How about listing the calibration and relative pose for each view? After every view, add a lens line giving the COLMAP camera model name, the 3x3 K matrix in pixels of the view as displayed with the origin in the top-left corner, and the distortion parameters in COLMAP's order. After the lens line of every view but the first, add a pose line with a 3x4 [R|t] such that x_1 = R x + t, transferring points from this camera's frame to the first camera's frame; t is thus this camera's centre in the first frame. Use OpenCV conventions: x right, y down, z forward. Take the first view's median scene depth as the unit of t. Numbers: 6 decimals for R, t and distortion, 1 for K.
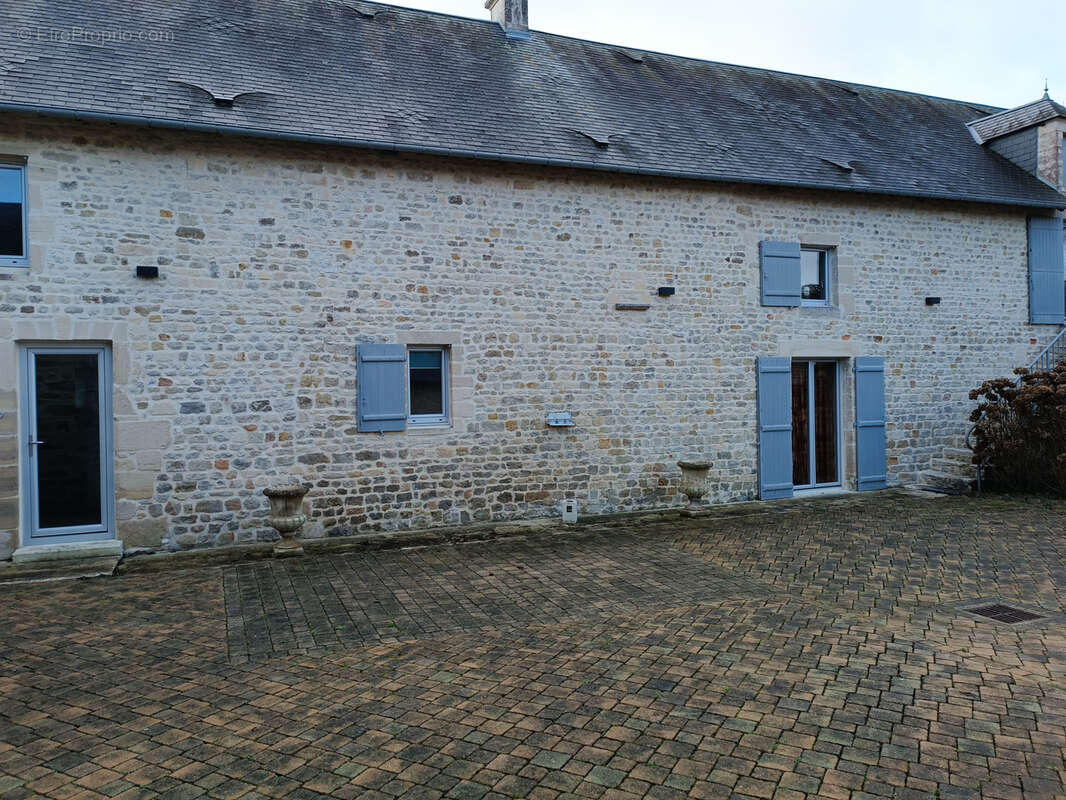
lens RADIAL K [[776.5, 0, 520.0], [0, 776.5, 393.0], [0, 0, 1]] dist [0.044998, -0.034274]
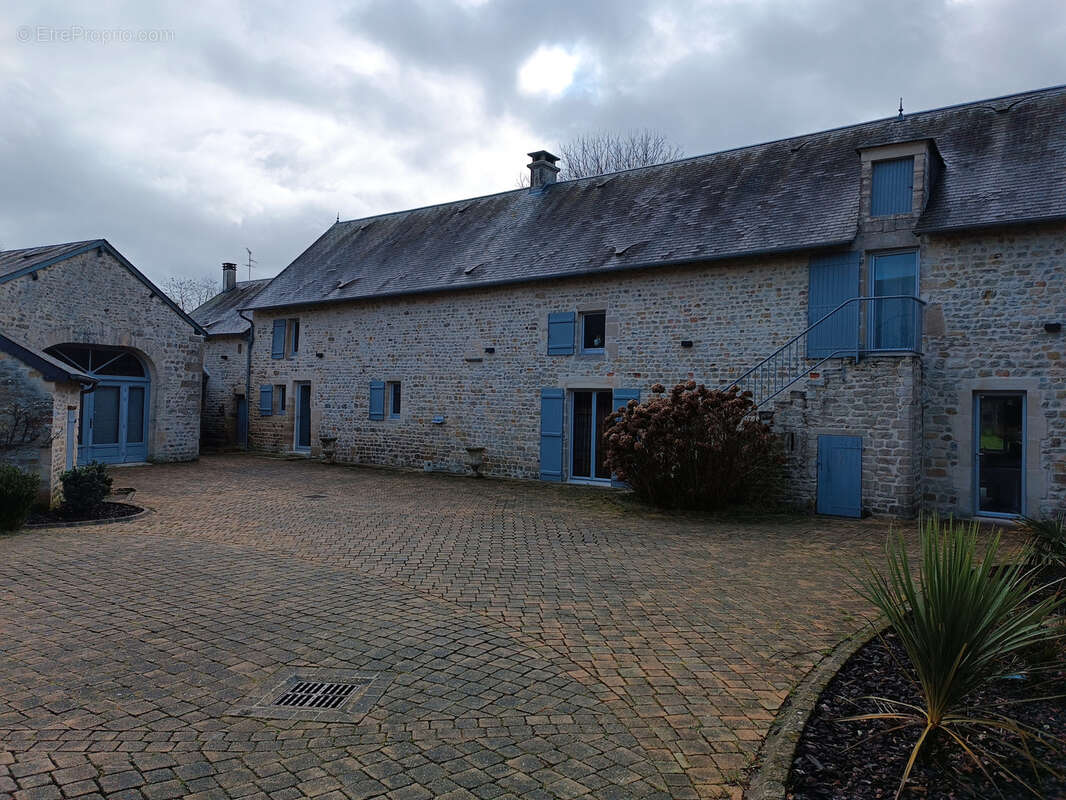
lens RADIAL K [[776.5, 0, 529.6], [0, 776.5, 394.6], [0, 0, 1]] dist [0.044998, -0.034274]
pose [[0.513272, 0.017494, -0.858048, 1.896658], [-0.035722, 0.999361, -0.000993, -0.036029], [0.857482, 0.031161, 0.513569, 0.207039]]
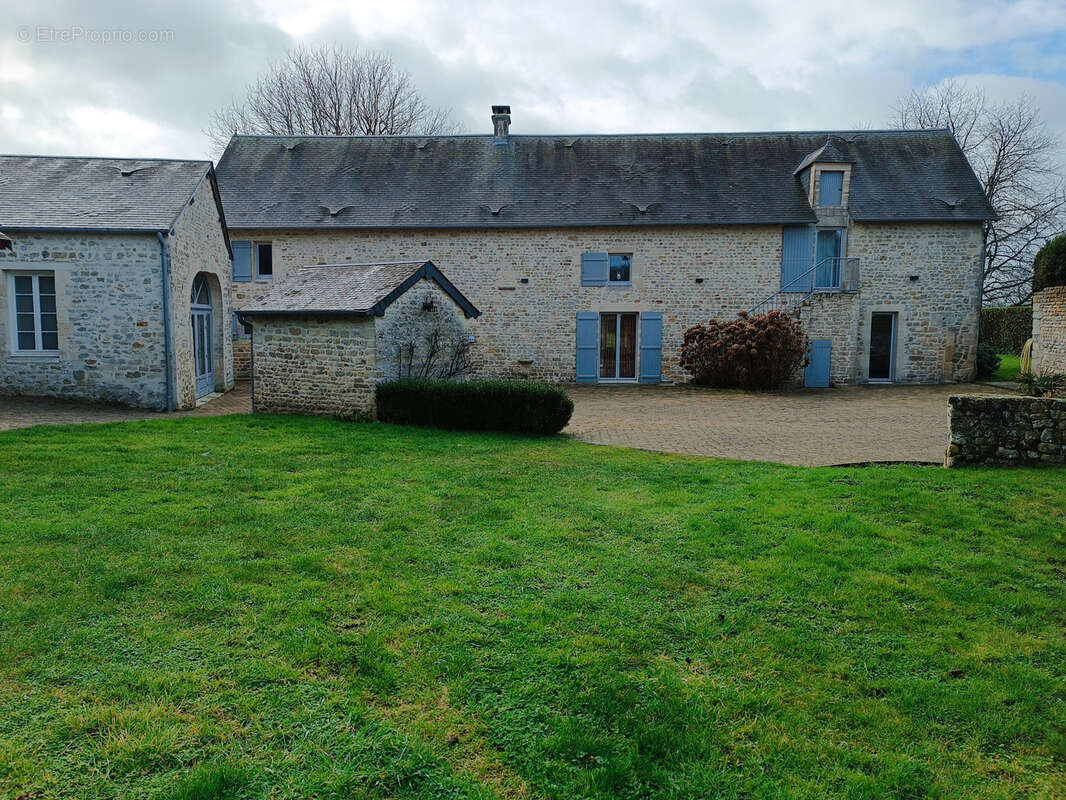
lens RADIAL K [[776.5, 0, 529.6], [0, 776.5, 393.2], [0, 0, 1]] dist [0.044998, -0.034274]
pose [[0.908713, 0.060517, -0.413010, 1.206424], [-0.021859, 0.994976, 0.097697, -0.035301], [0.416848, -0.079750, 0.905471, -1.038213]]
